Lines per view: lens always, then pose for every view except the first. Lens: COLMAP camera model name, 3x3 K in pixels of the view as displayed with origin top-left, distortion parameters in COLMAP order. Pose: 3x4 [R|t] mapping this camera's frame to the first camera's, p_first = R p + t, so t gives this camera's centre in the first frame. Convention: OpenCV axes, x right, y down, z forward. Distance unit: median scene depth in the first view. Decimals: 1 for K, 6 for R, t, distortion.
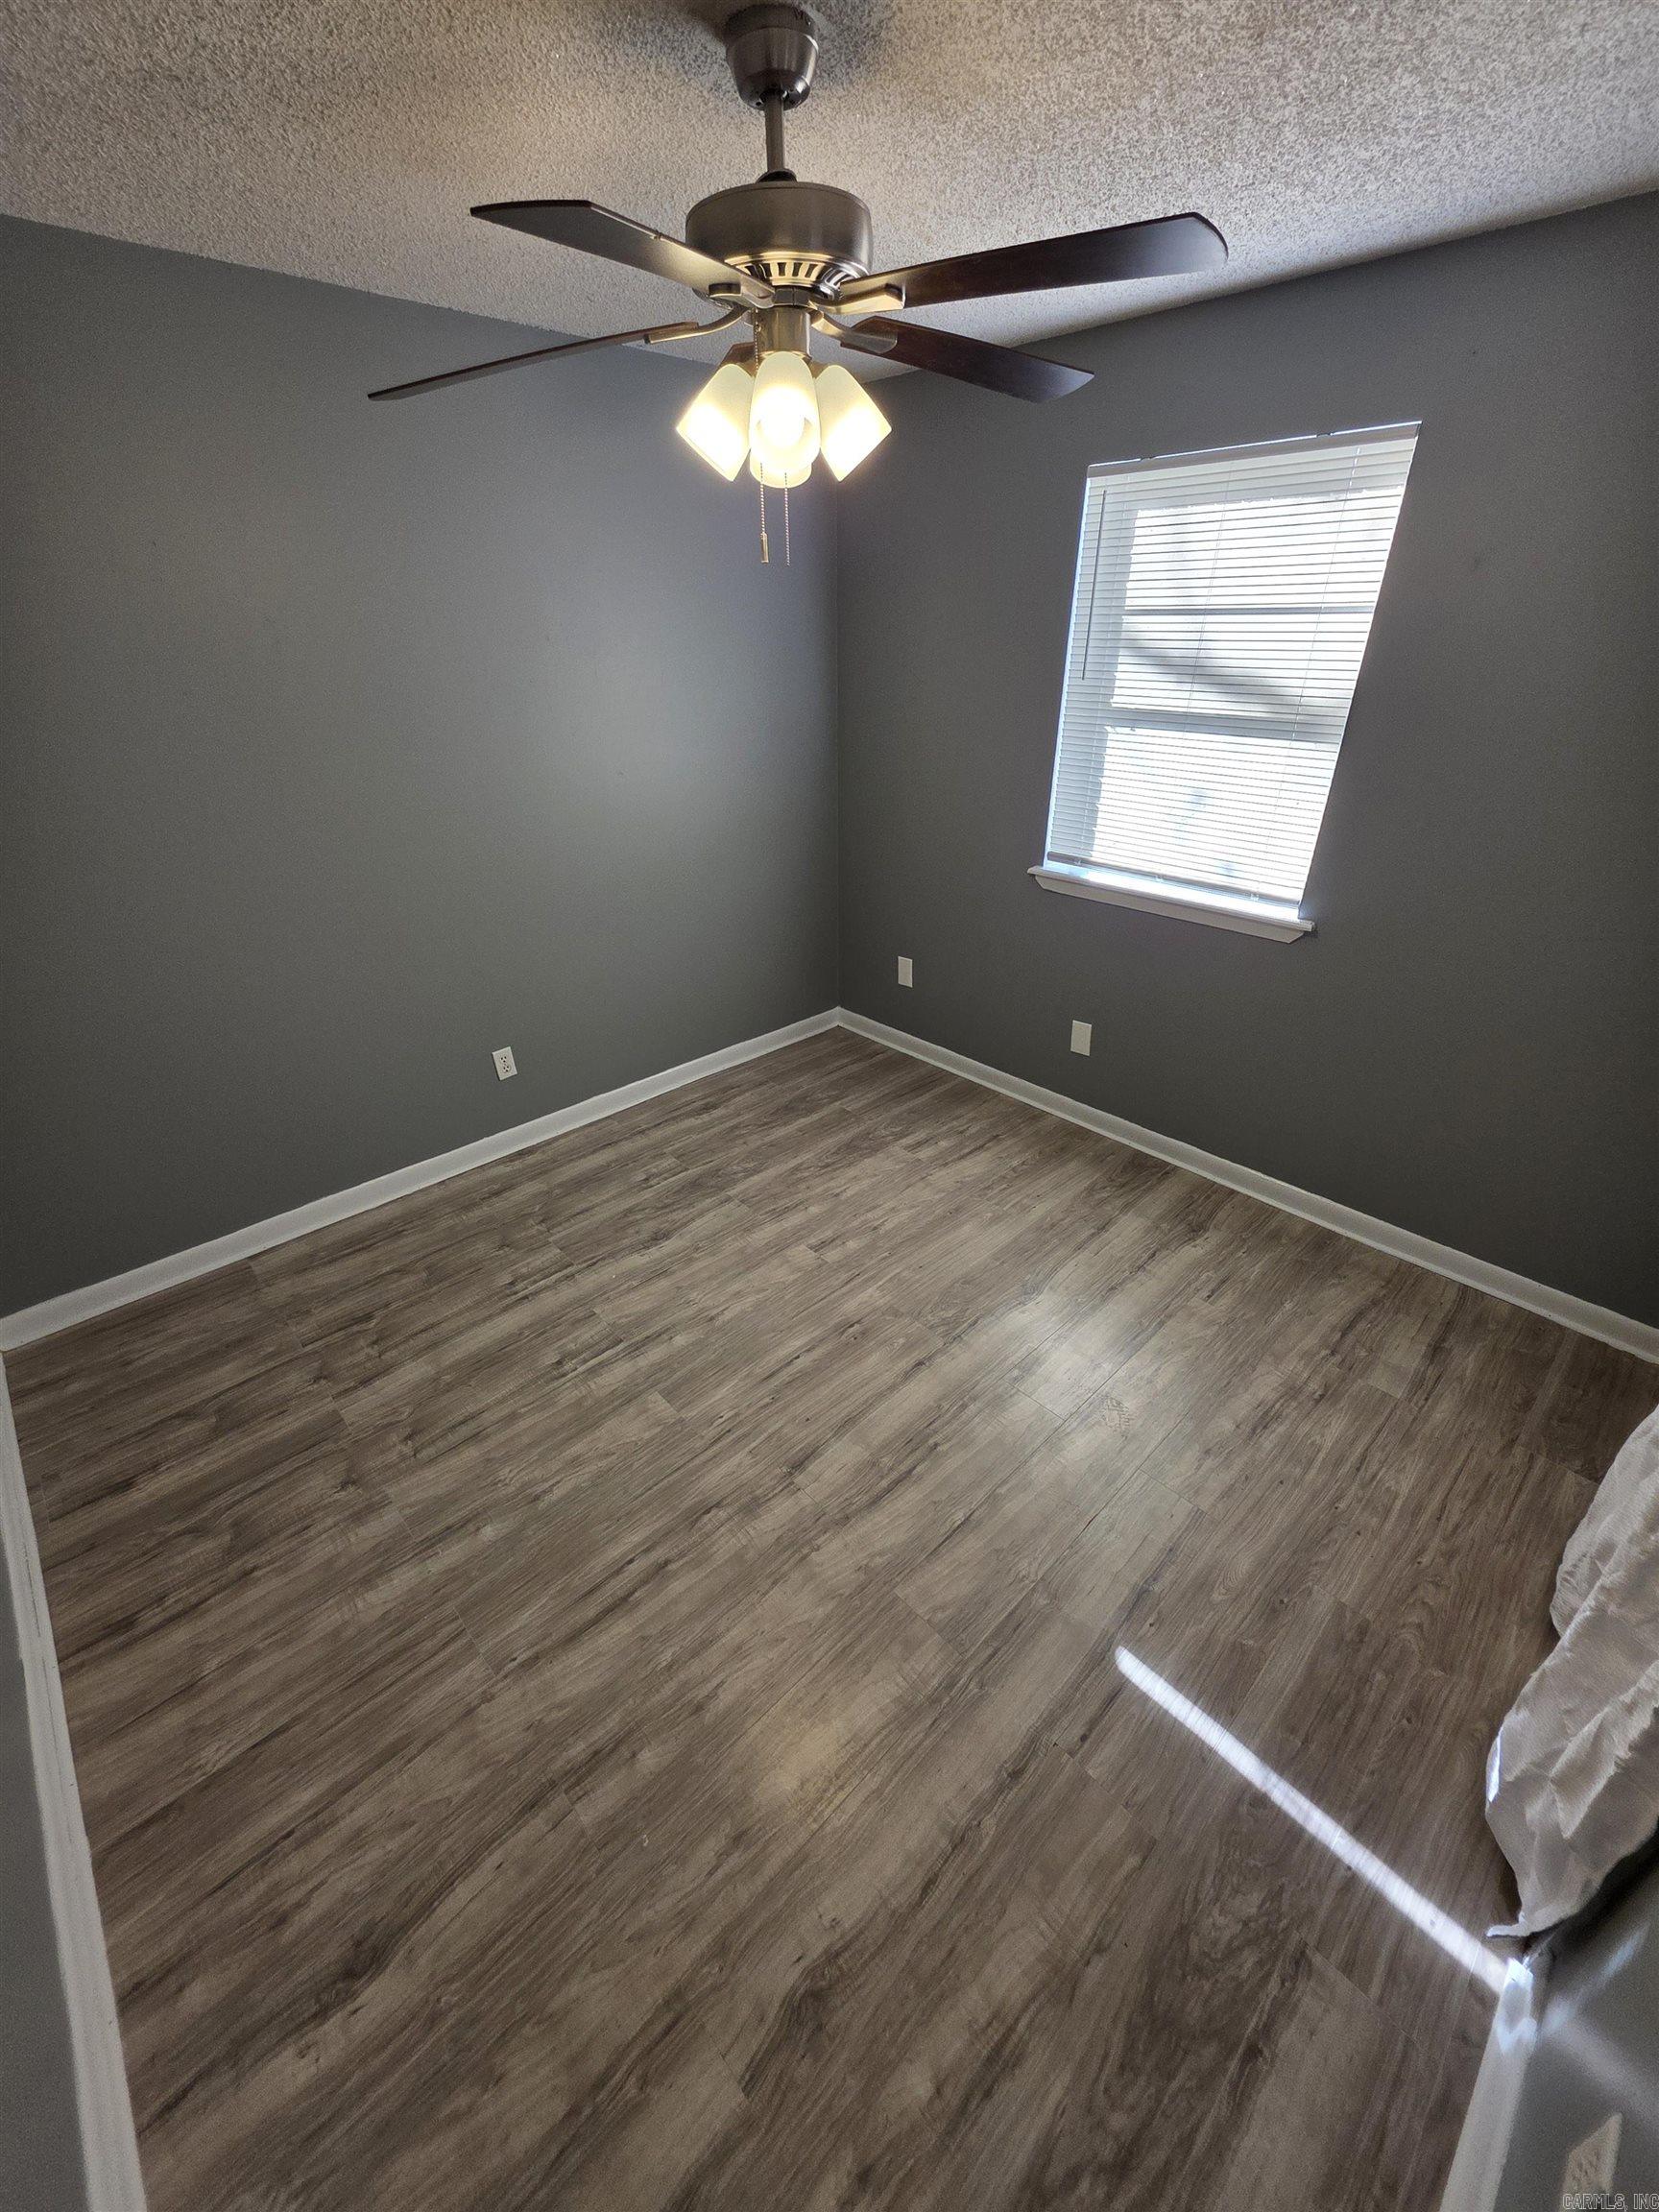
lens RADIAL K [[879.6, 0, 824.5], [0, 879.6, 1106.0], [0, 0, 1]] dist [0.005729, -0.001512]
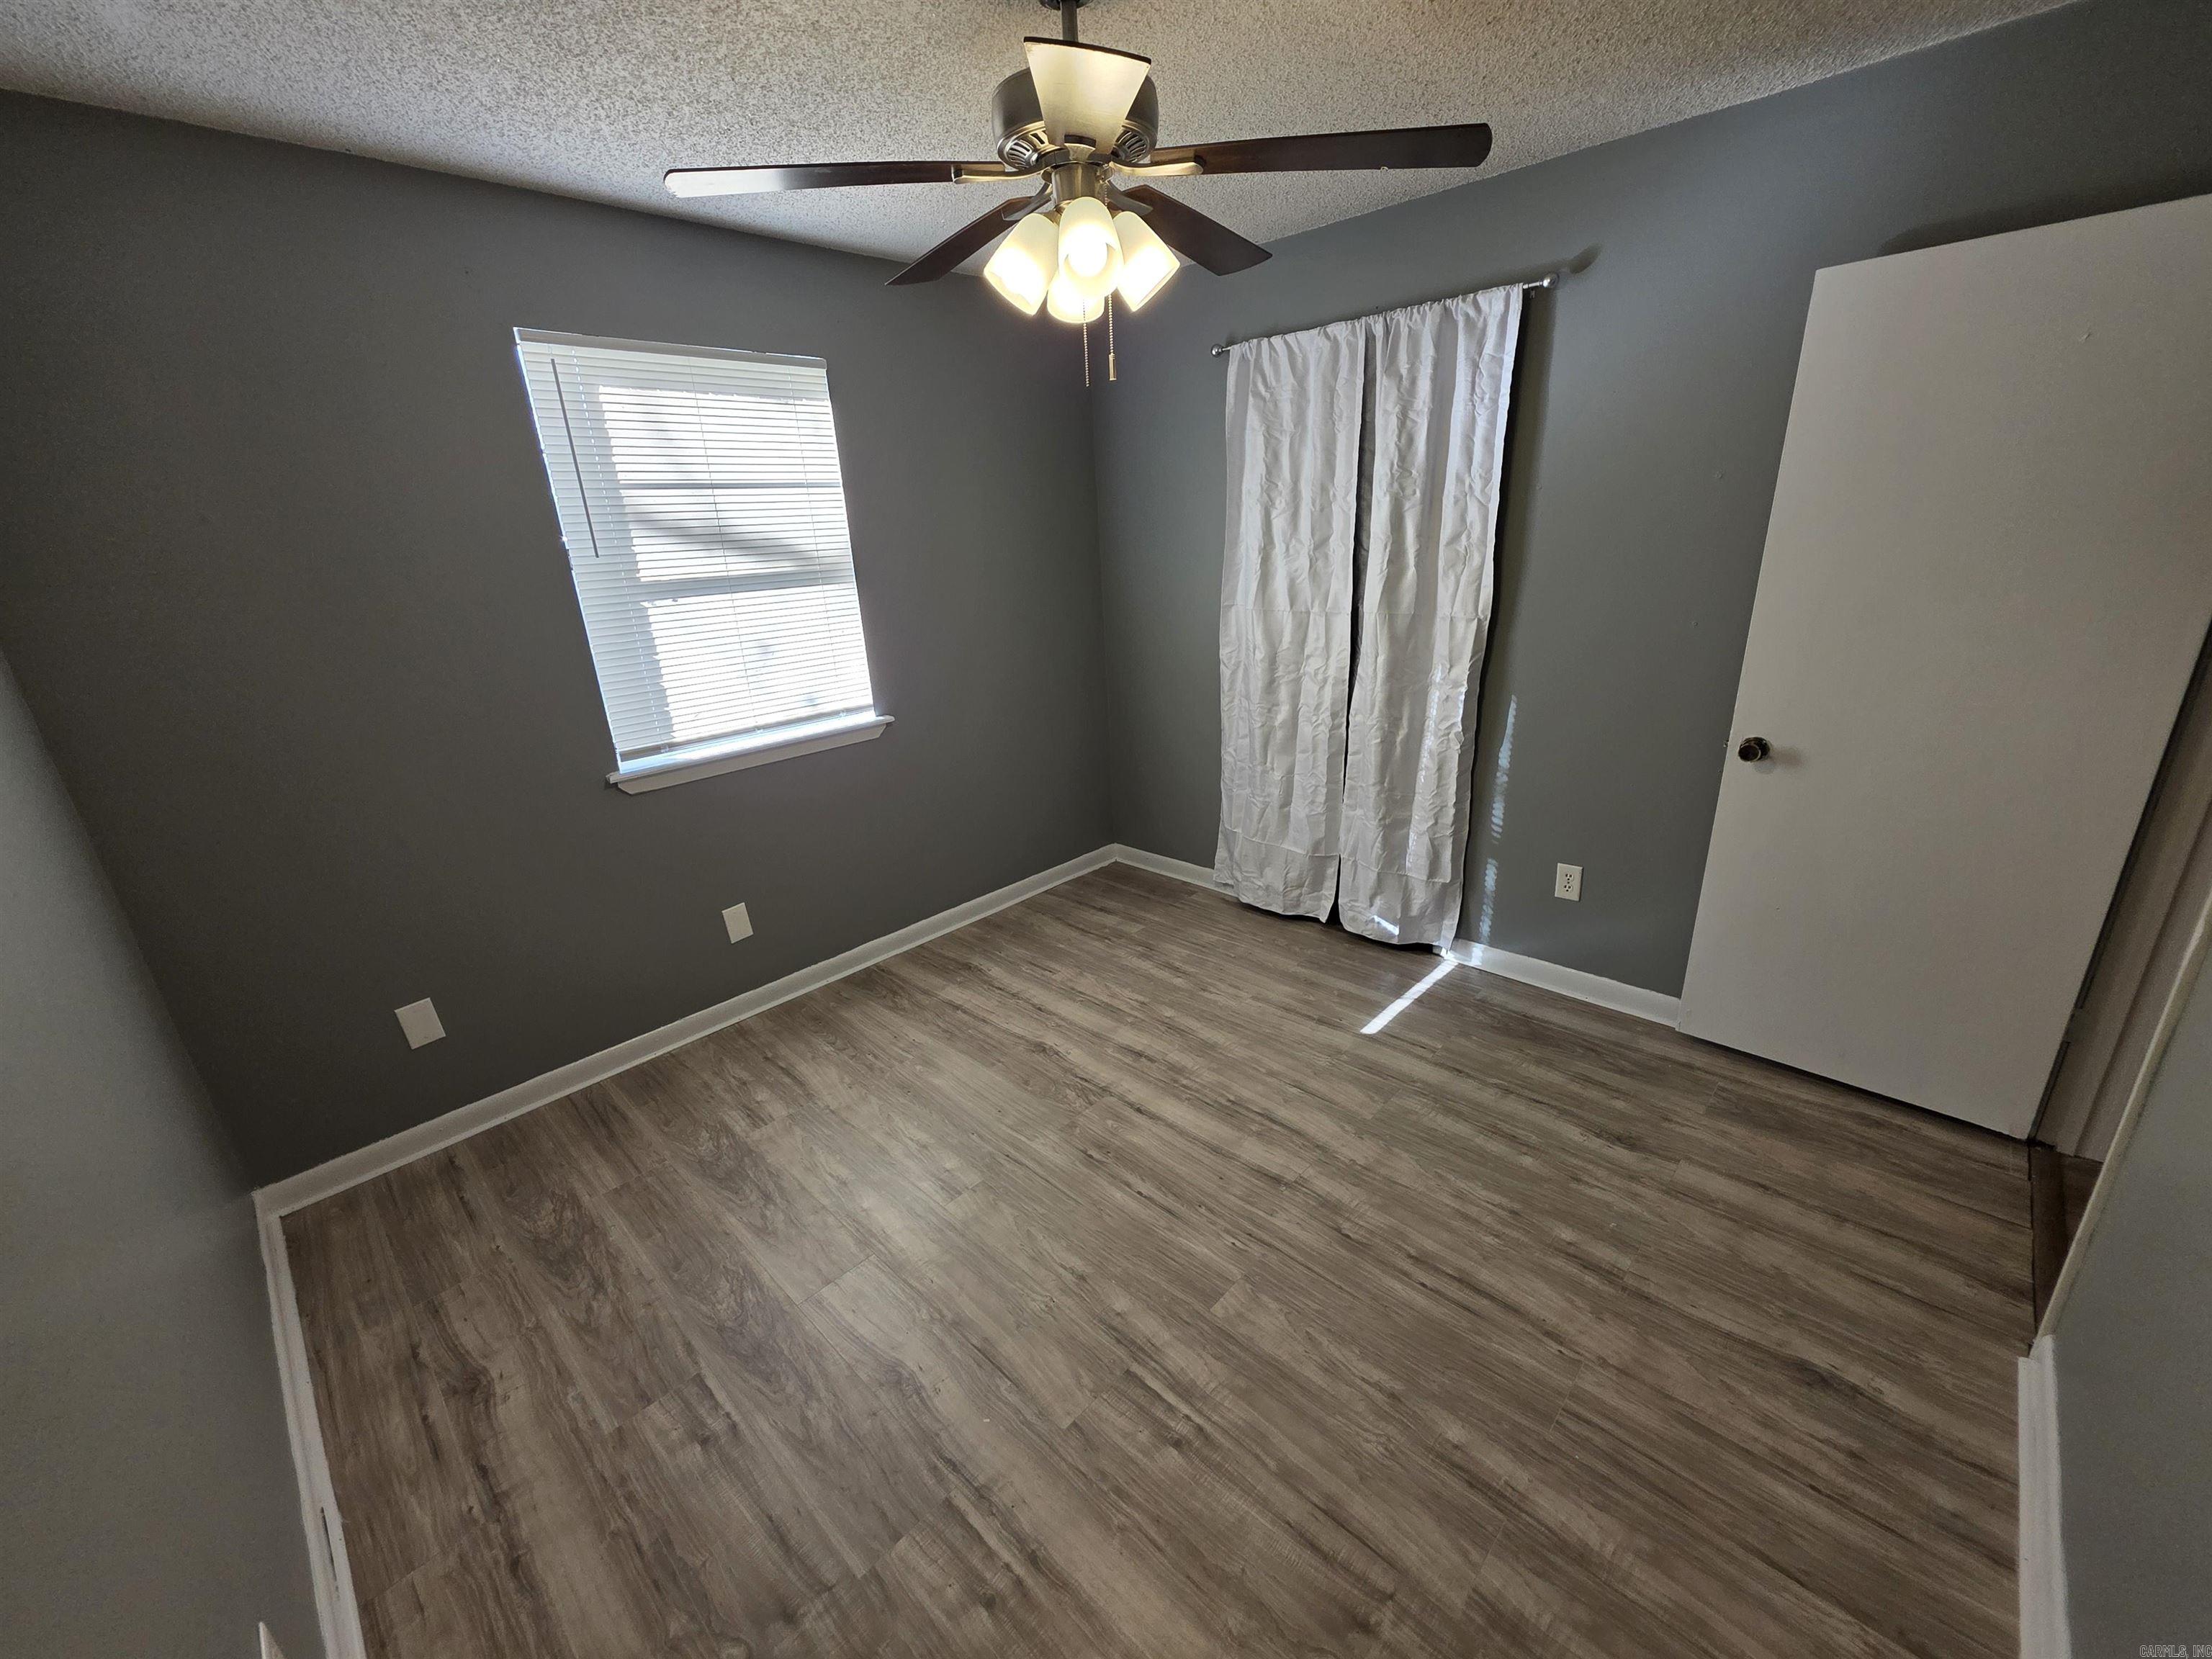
lens RADIAL K [[879.6, 0, 1103.7], [0, 879.6, 835.9], [0, 0, 1]] dist [0.005729, -0.001512]
pose [[-0.045621, -0.324346, 0.944838, -0.788522], [0.526721, 0.795853, 0.298635, -0.313034], [-0.848813, 0.511290, 0.134532, 0.718526]]
